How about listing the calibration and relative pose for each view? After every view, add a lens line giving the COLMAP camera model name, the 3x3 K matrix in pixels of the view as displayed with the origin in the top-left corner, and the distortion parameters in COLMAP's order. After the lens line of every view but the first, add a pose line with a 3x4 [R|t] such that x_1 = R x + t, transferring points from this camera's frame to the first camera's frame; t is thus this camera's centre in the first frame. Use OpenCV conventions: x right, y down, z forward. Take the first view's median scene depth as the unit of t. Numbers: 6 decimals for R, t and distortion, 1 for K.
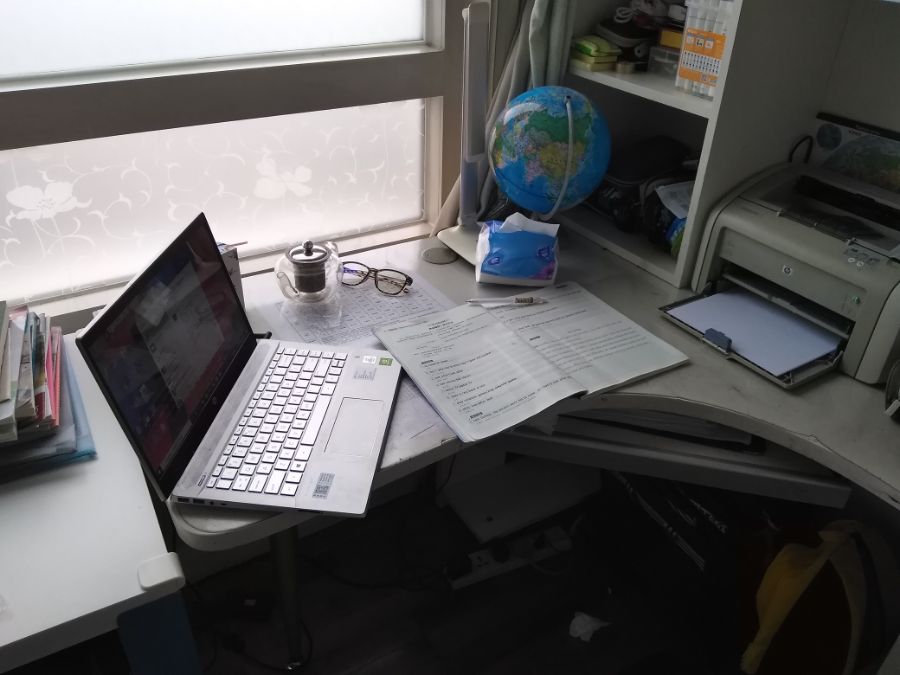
lens RADIAL K [[709.8, 0, 451.8], [0, 709.8, 341.0], [0, 0, 1]] dist [0.058915, -0.147714]
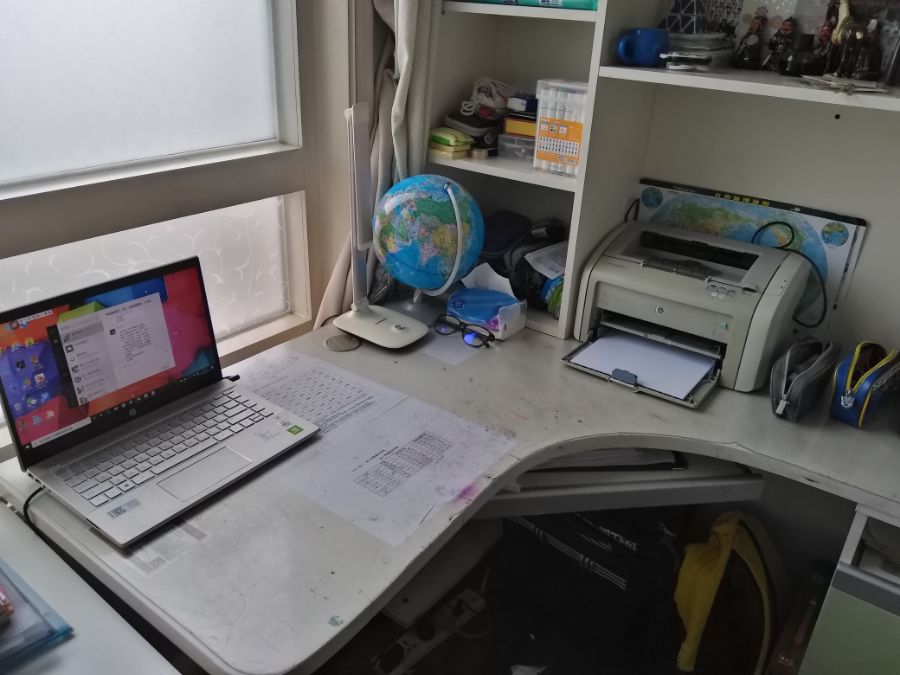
lens RADIAL K [[705.0, 0, 450.0], [0, 705.0, 337.5], [0, 0, 1]] dist [0.082680, -0.144858]
pose [[0.930263, -0.147527, 0.335926, -0.231917], [0.183039, 0.980129, -0.076444, -0.025864], [-0.317973, 0.132600, 0.938781, 0.010170]]
